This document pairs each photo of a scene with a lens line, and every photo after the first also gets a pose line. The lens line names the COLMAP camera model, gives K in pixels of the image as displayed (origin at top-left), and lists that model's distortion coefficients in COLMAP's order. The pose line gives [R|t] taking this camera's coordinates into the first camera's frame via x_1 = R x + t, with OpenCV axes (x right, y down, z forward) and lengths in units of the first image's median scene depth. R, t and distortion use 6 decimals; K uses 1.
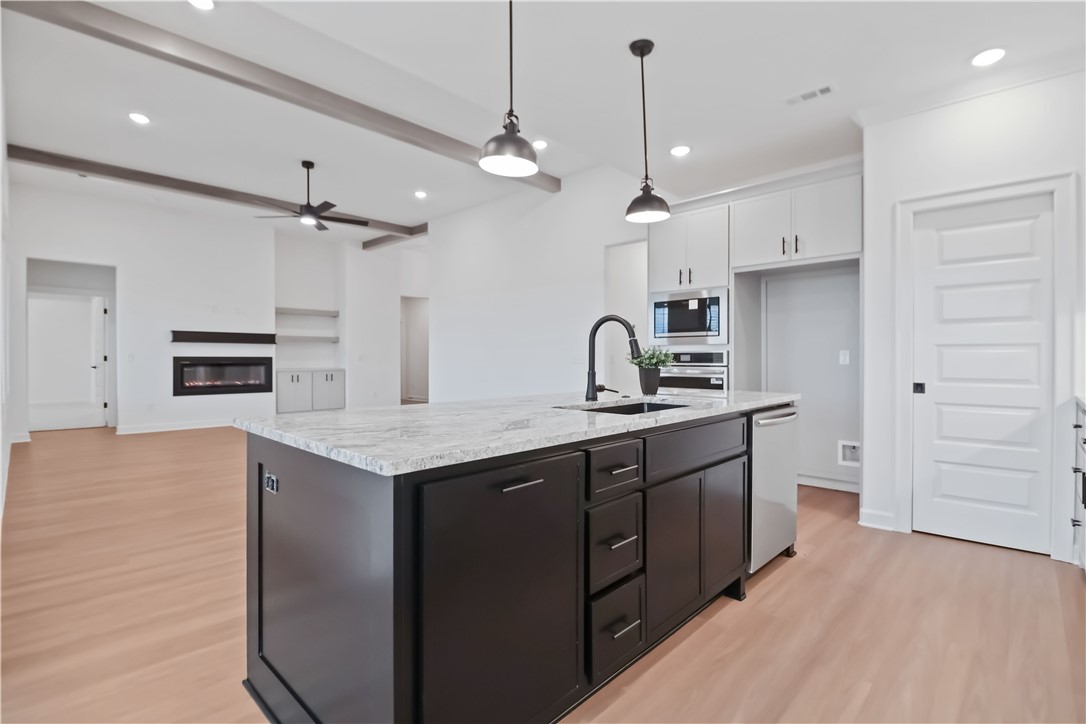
lens RADIAL K [[497.3, 0, 538.2], [0, 497.3, 355.5], [0, 0, 1]] dist [-0.015426, -0.005803]
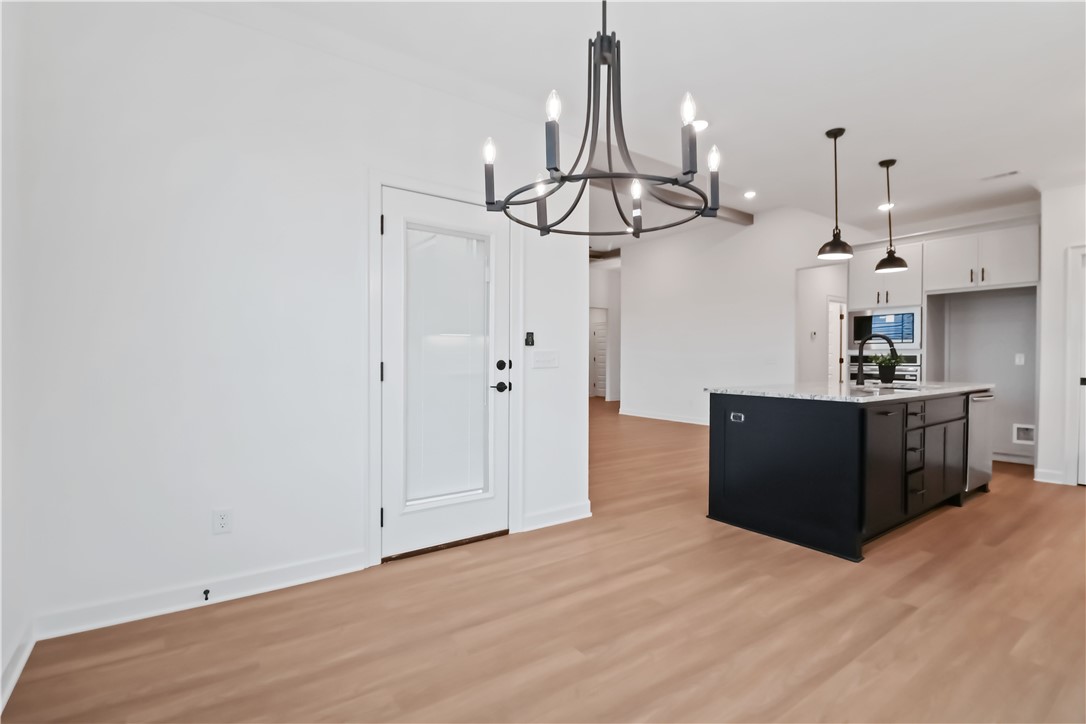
lens RADIAL K [[497.3, 0, 546.3], [0, 497.3, 363.6], [0, 0, 1]] dist [-0.015426, -0.005803]
pose [[0.983329, 0.002076, -0.181823, -0.420314], [0.000496, 0.999900, 0.014102, -0.003722], [0.181834, -0.013957, 0.983230, -0.548424]]
